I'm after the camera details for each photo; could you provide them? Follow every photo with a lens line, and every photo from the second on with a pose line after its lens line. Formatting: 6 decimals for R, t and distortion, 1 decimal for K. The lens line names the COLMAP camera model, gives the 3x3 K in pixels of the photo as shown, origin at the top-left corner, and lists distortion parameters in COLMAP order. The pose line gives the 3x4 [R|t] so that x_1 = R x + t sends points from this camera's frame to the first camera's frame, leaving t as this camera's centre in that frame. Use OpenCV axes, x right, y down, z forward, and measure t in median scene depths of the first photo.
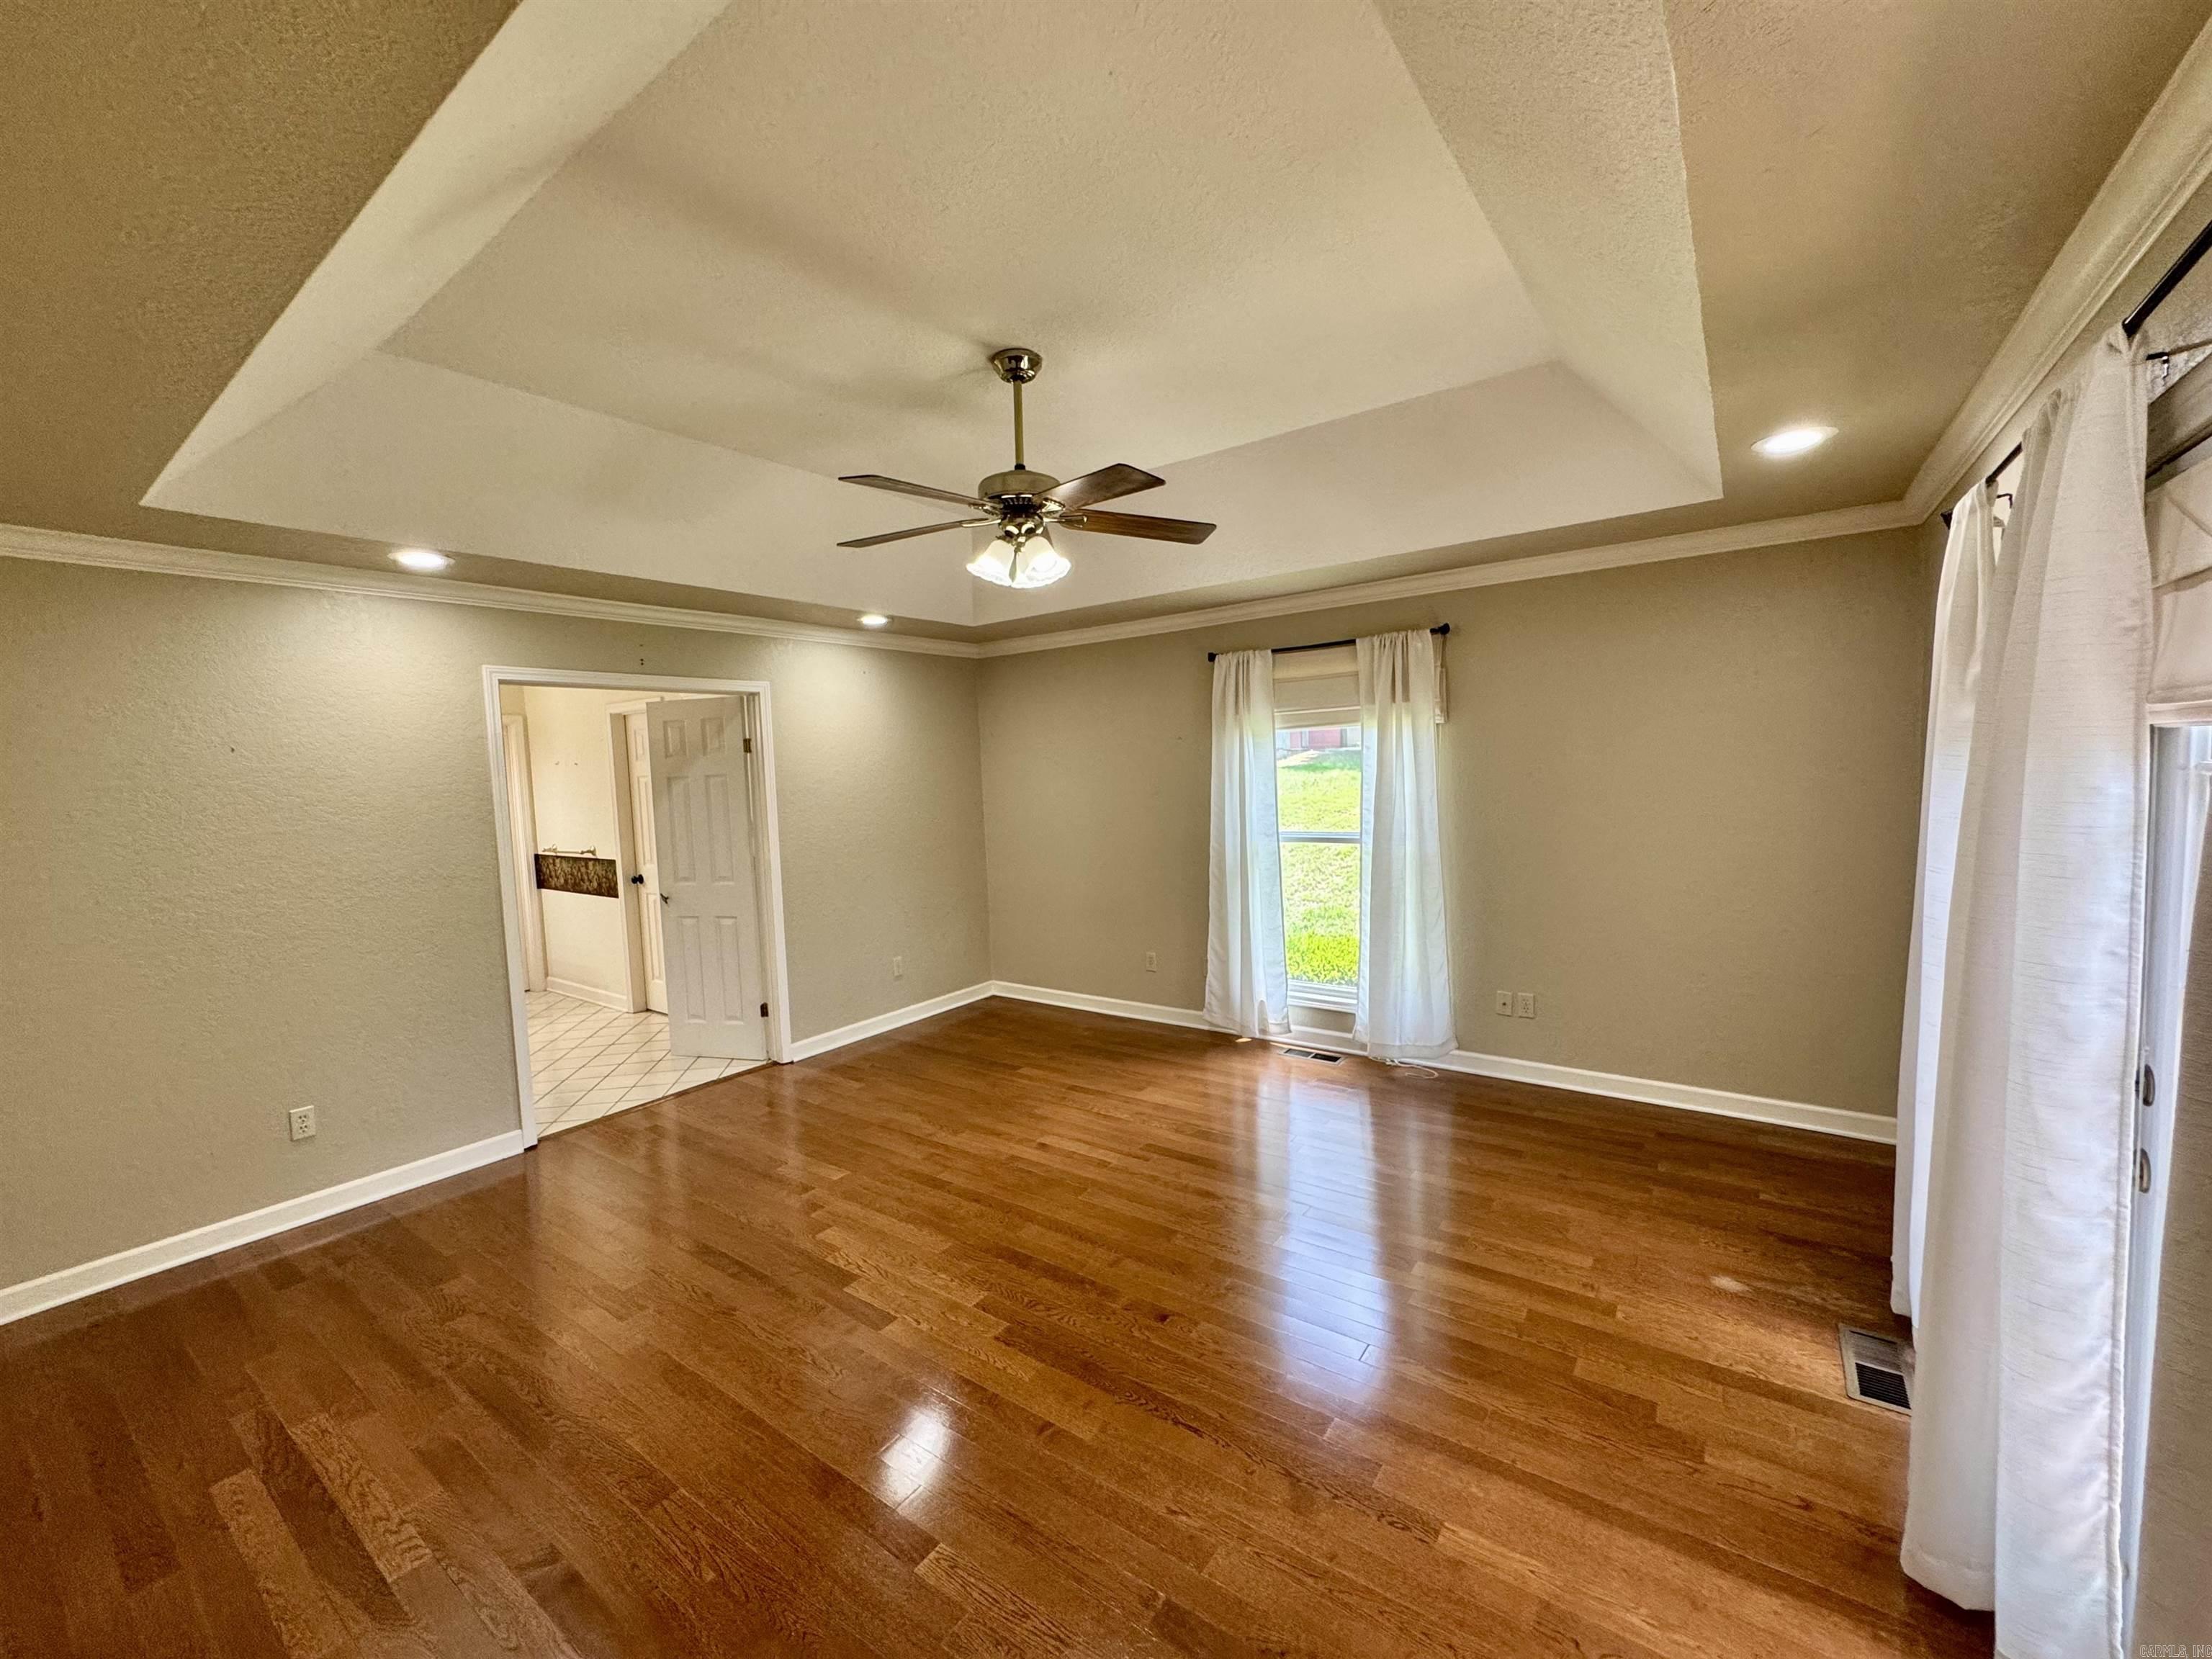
lens RADIAL K [[886.2, 0, 1113.7], [0, 886.2, 827.0], [0, 0, 1]] dist [-0.002276, 0.000582]
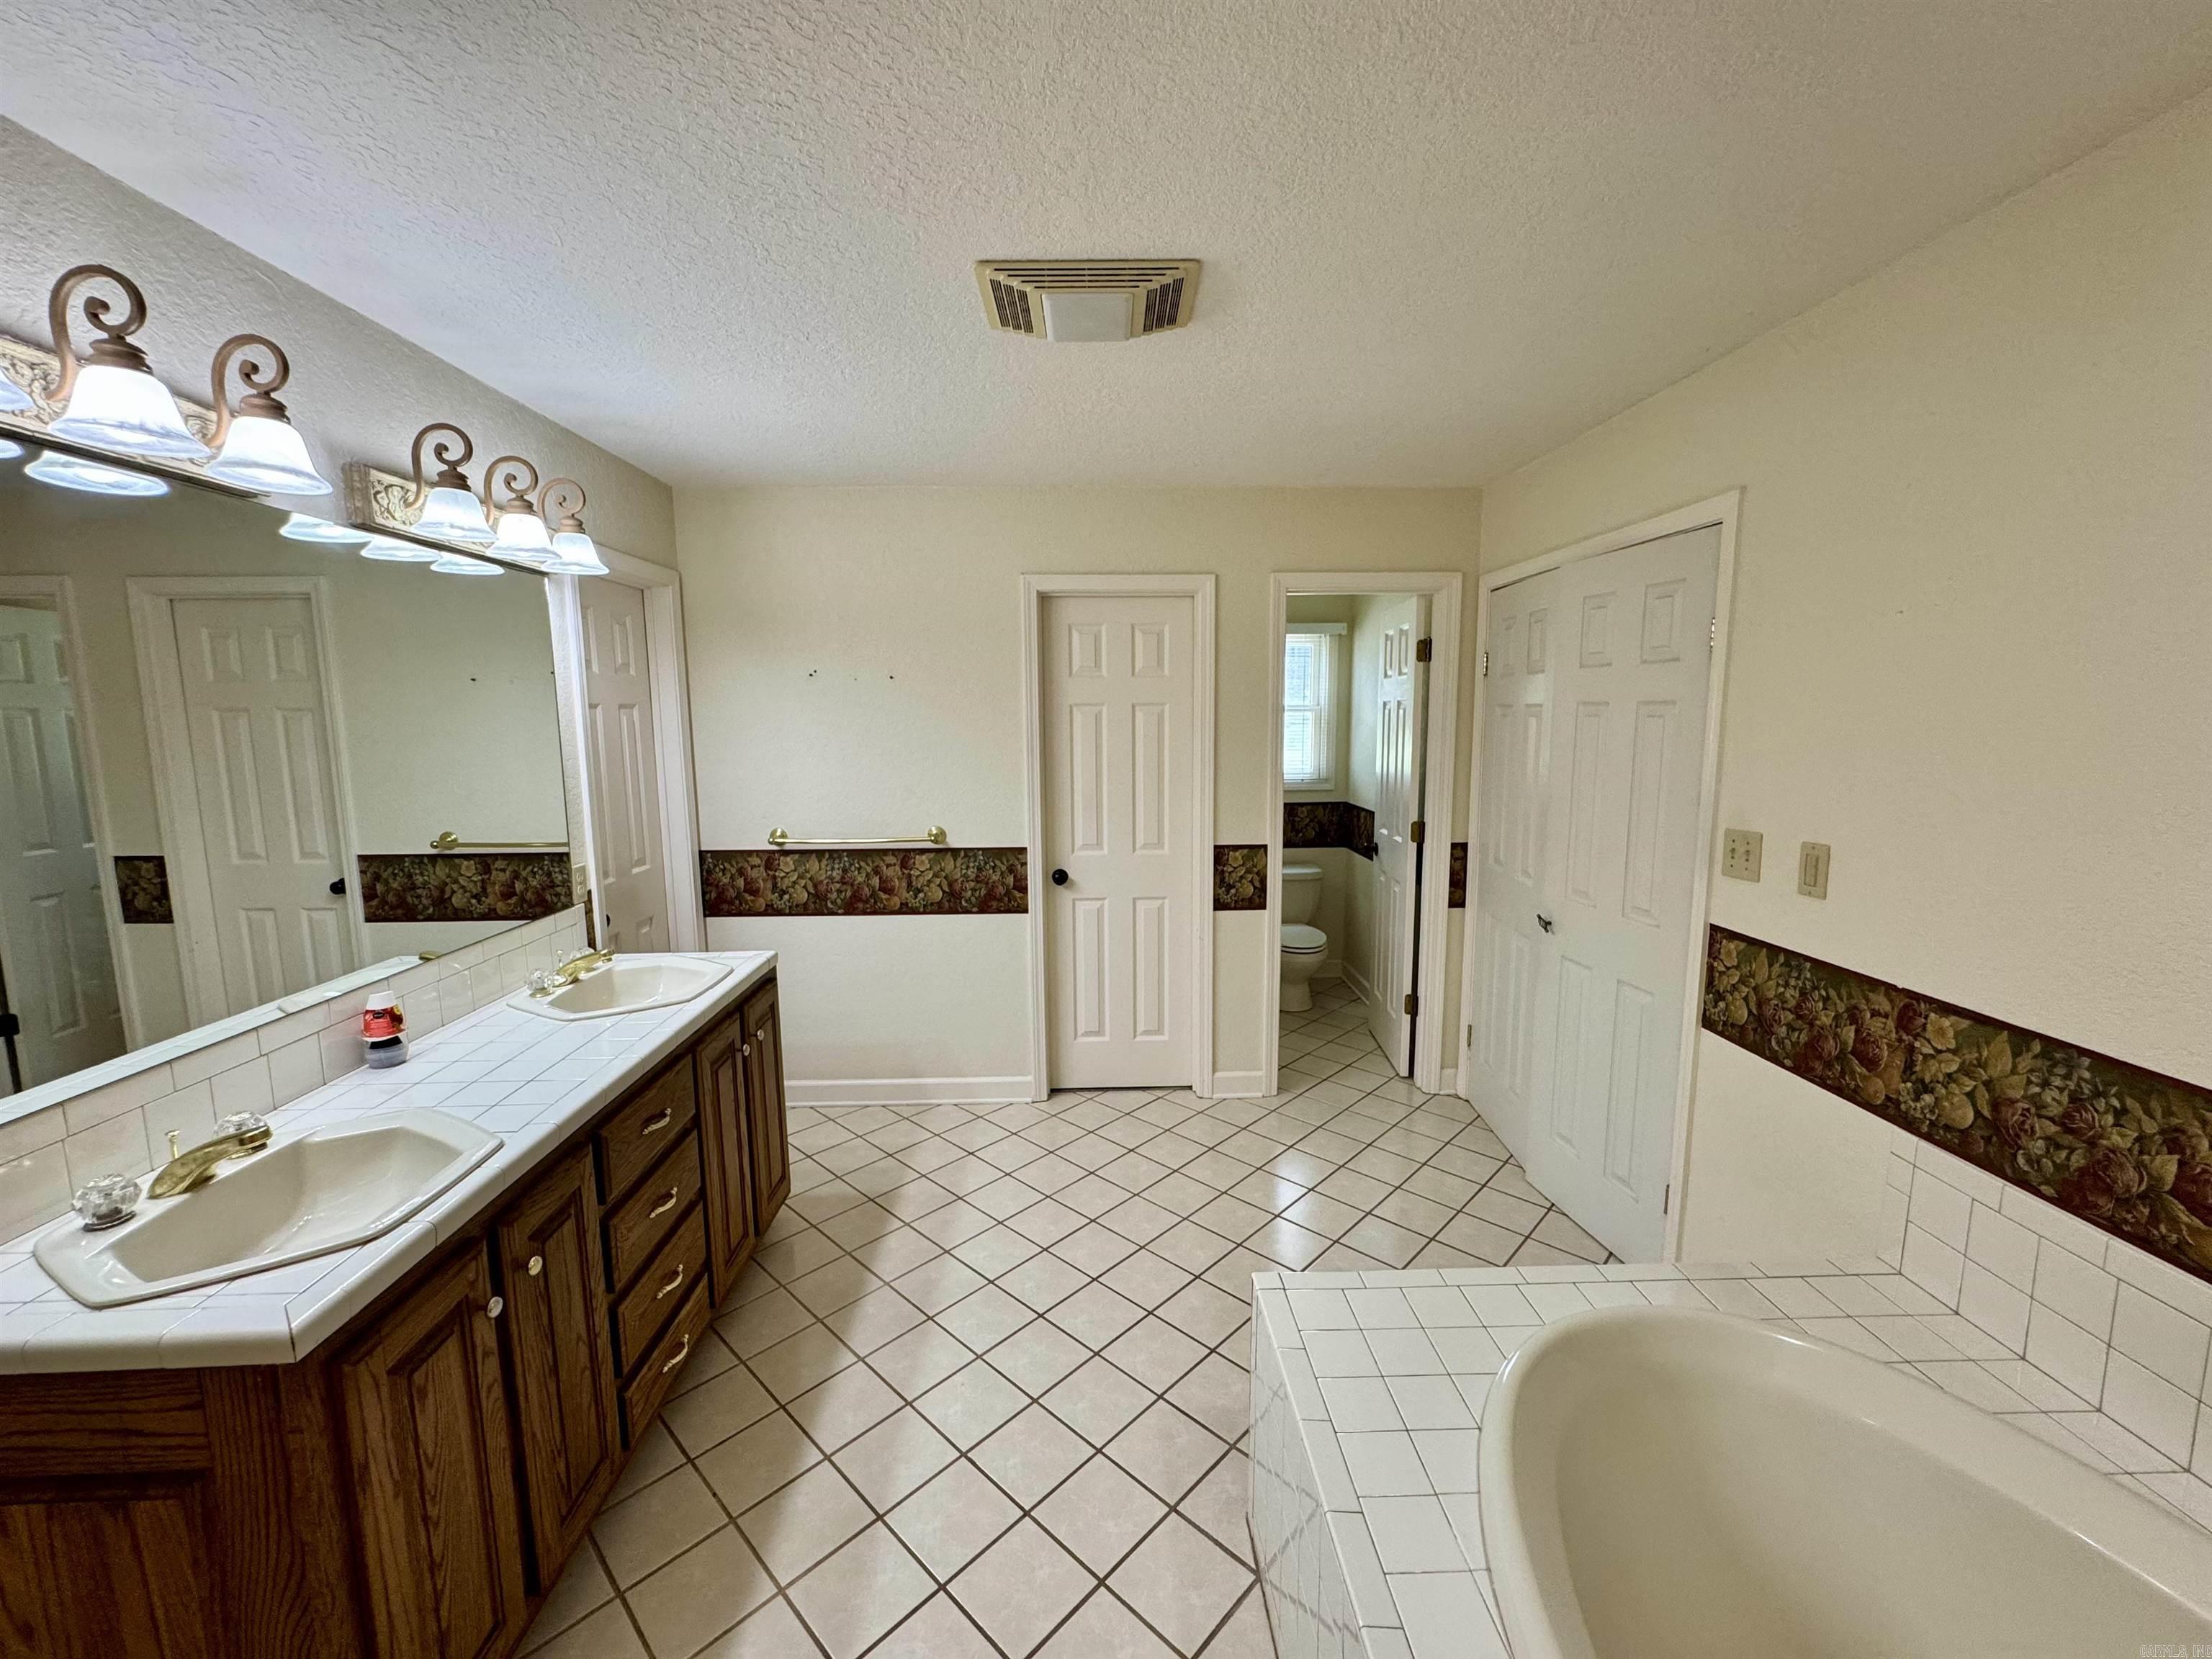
lens RADIAL K [[886.2, 0, 1102.6], [0, 886.2, 833.6], [0, 0, 1]] dist [-0.002276, 0.000582]
pose [[0.792166, -0.052574, 0.608037, -0.856559], [0.021291, 0.998057, 0.058559, -0.001602], [-0.609934, -0.033443, 0.791746, 0.533777]]
